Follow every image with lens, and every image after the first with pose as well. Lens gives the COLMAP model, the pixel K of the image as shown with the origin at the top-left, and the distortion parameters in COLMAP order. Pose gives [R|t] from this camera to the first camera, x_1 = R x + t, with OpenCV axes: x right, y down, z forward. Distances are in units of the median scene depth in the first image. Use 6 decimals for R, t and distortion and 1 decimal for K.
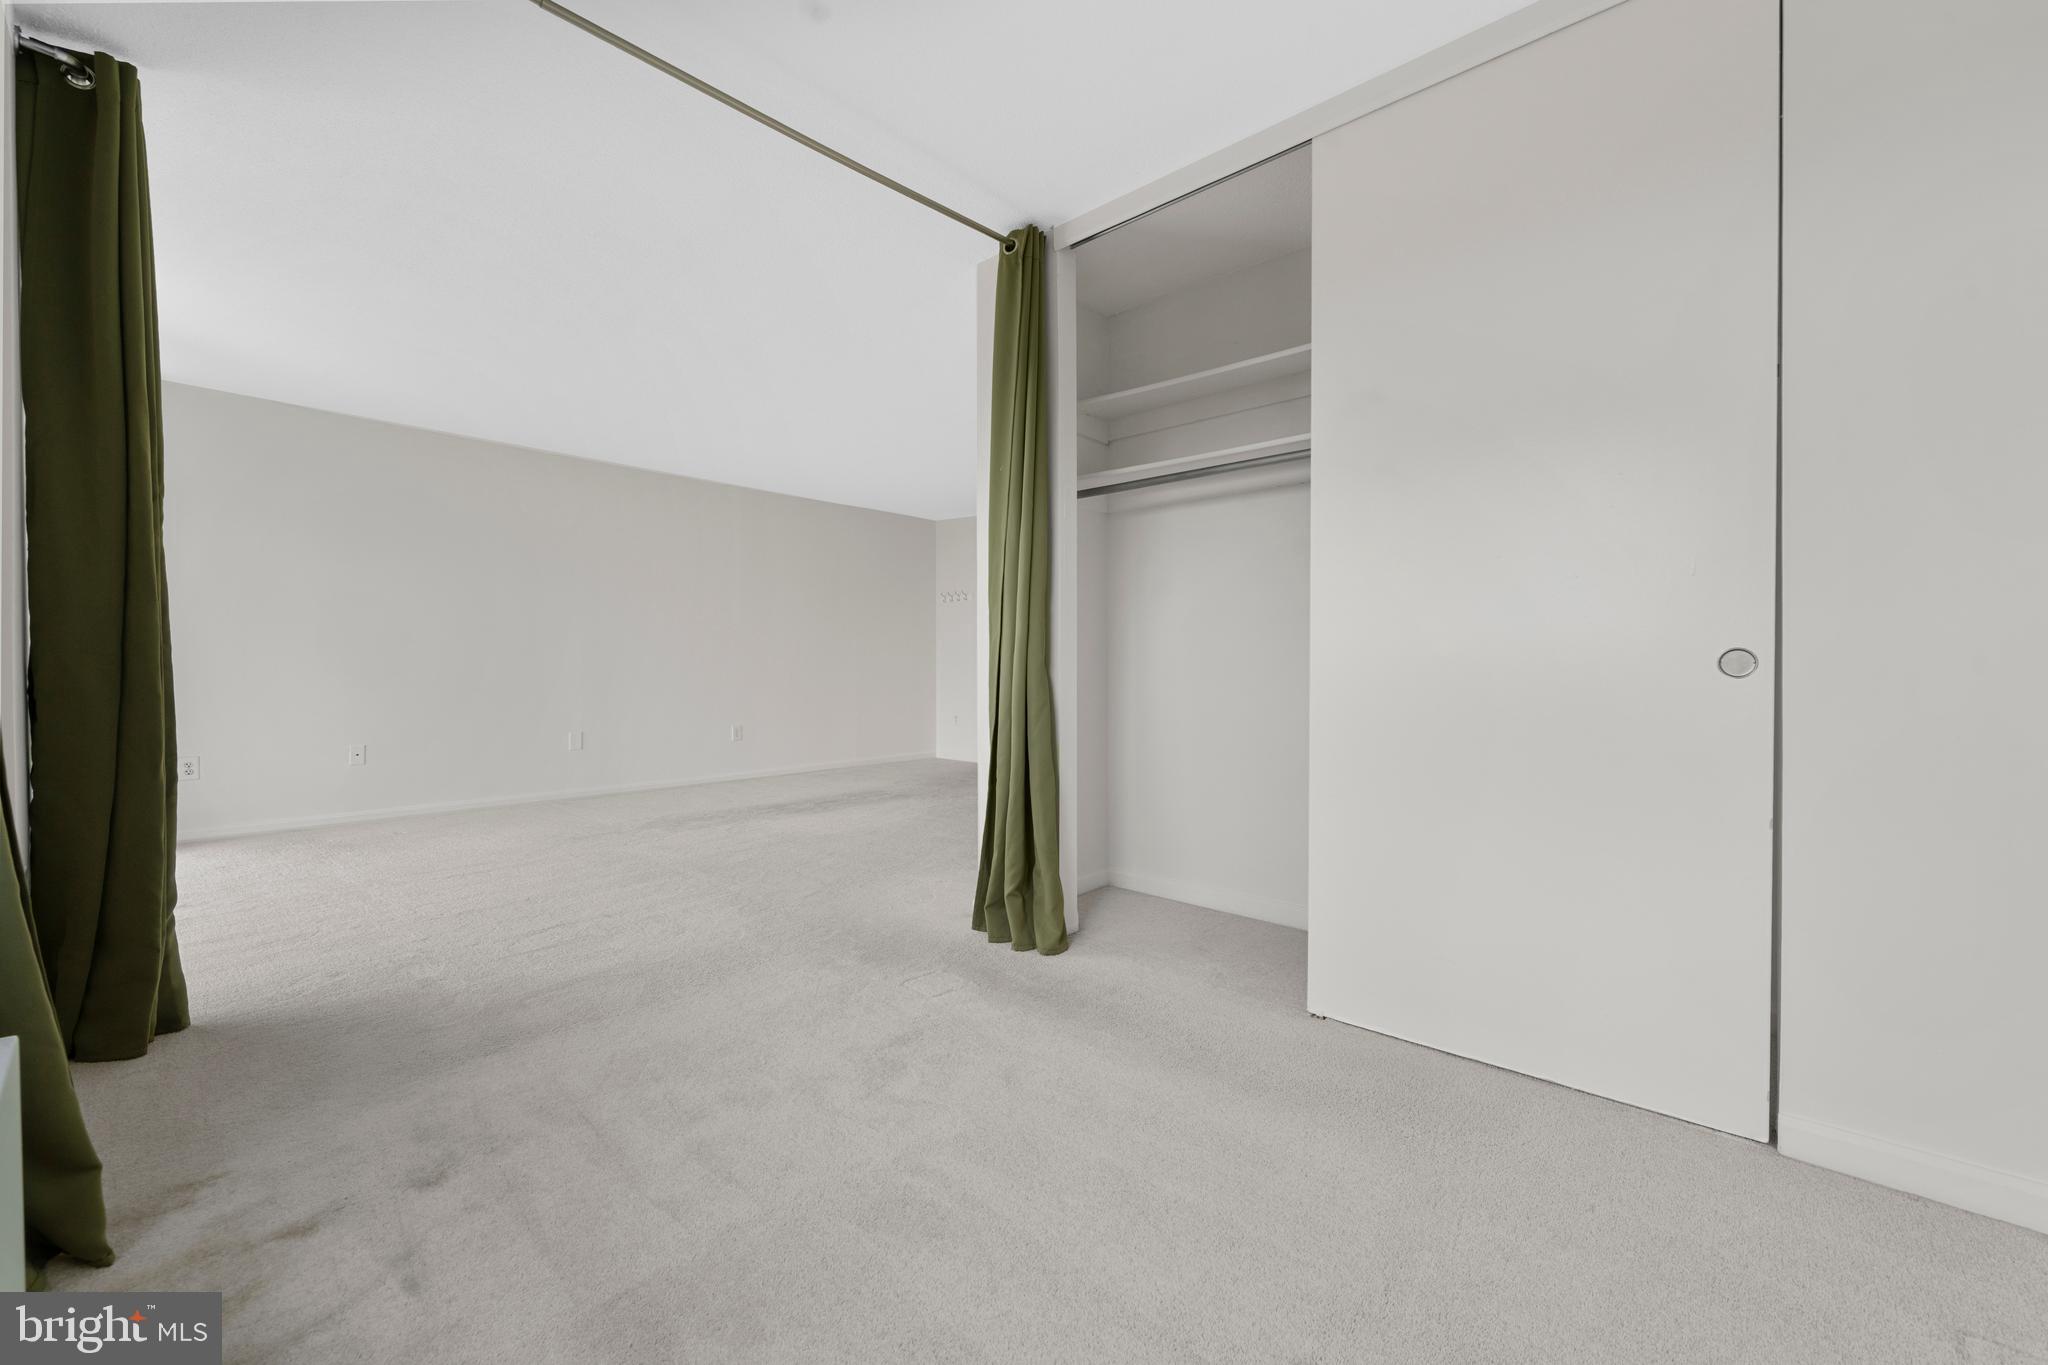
lens RADIAL K [[877.0, 0, 1028.5], [0, 877.0, 679.4], [0, 0, 1]] dist [-0.001568, -0.000339]
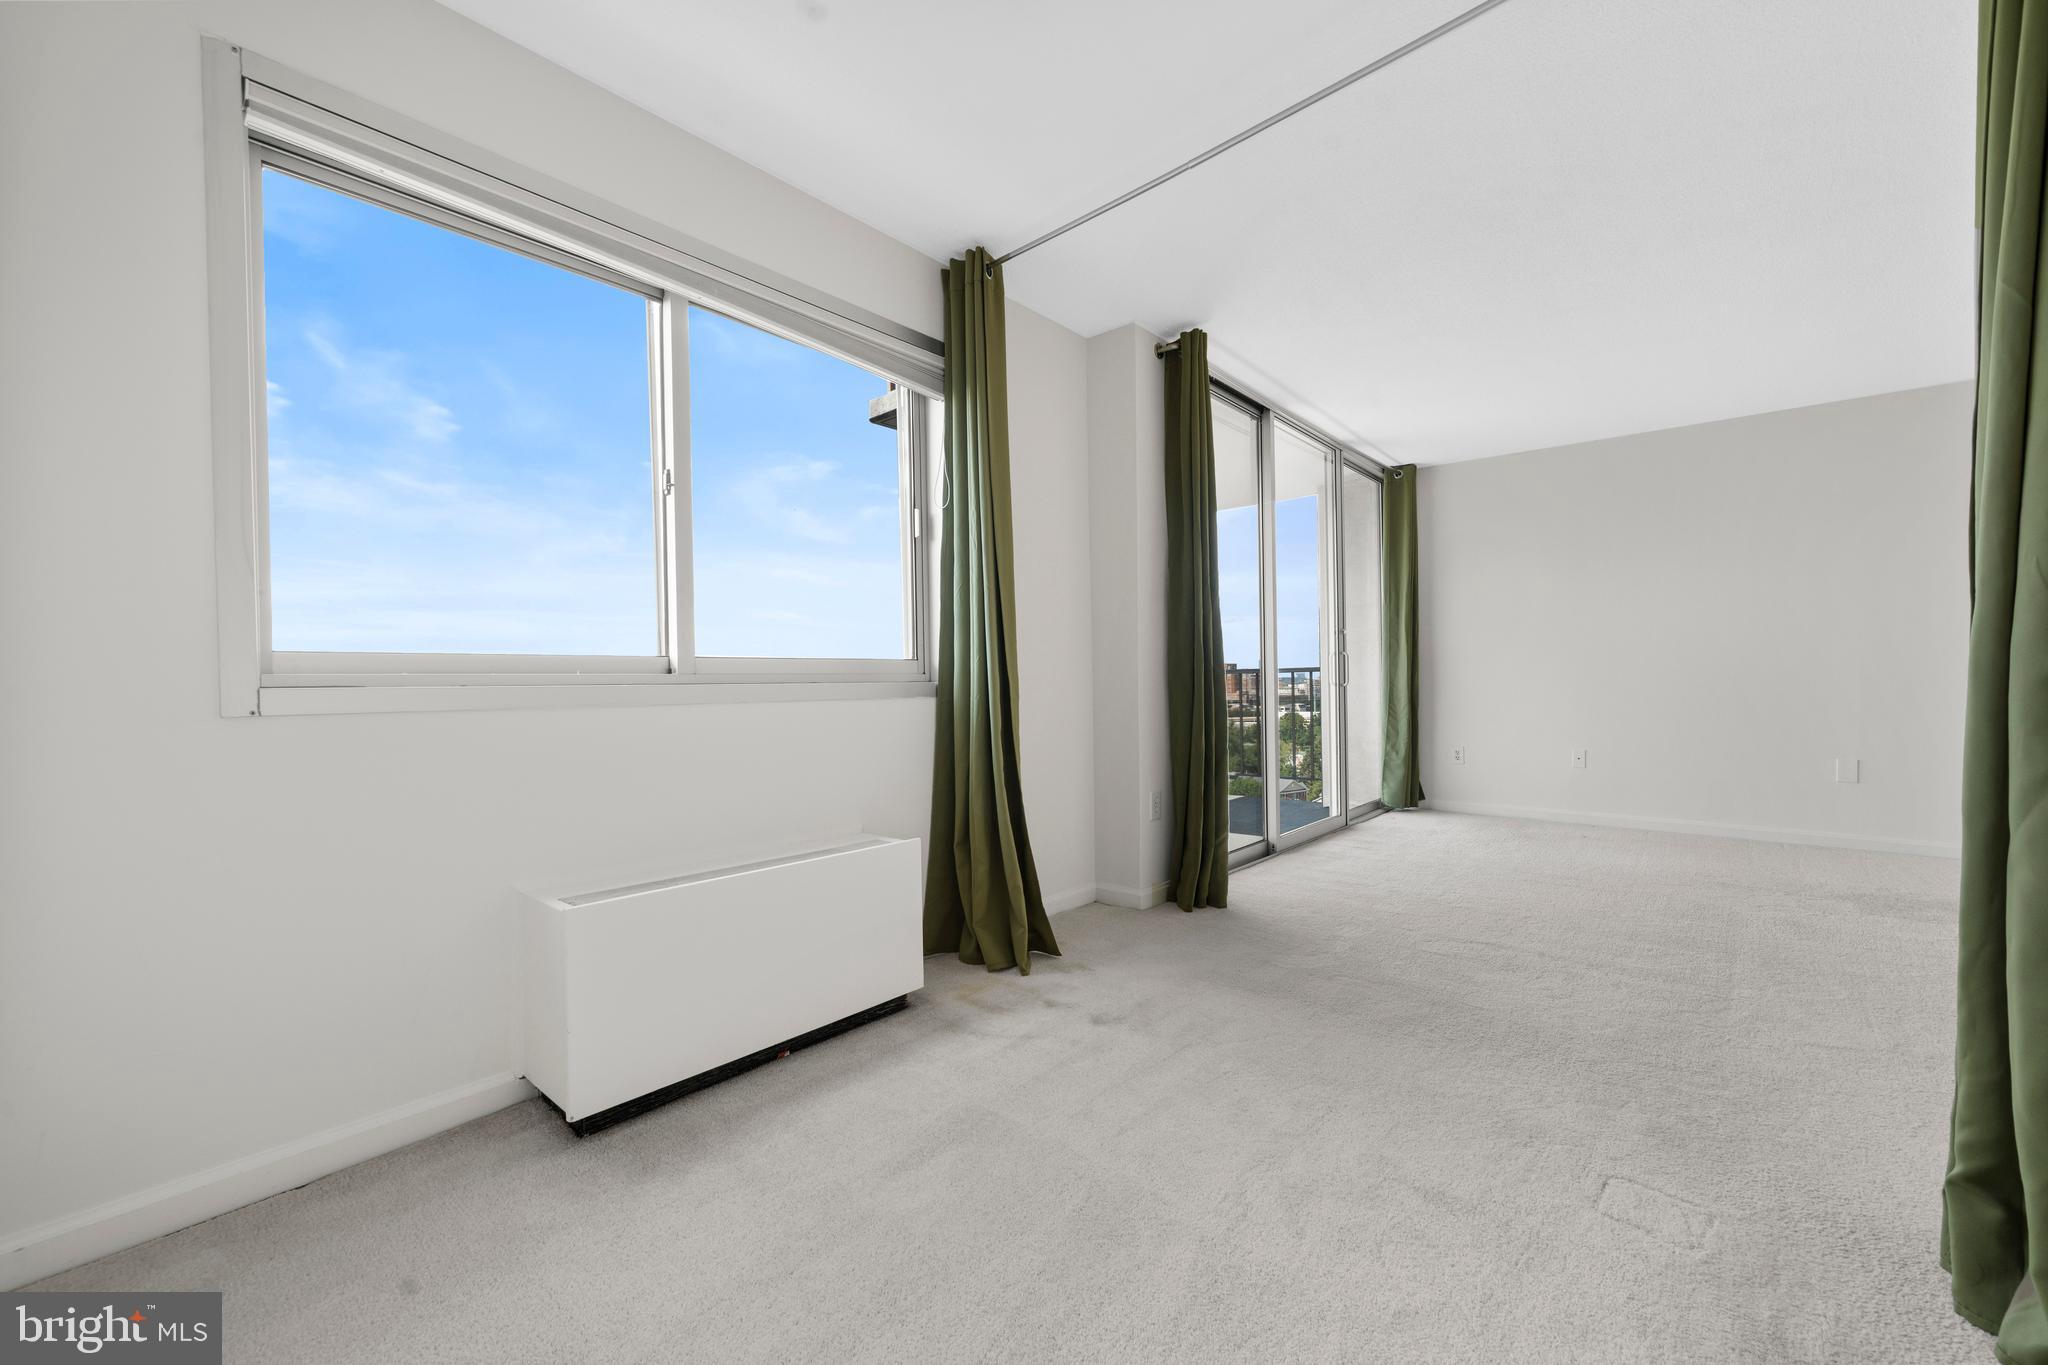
lens RADIAL K [[877.0, 0, 1028.5], [0, 877.0, 679.4], [0, 0, 1]] dist [-0.001568, -0.000339]
pose [[-0.090975, 0.000865, -0.995853, 0.566304], [0.001026, 0.999999, 0.000775, -0.018797], [0.995853, -0.000951, -0.090976, 0.671653]]
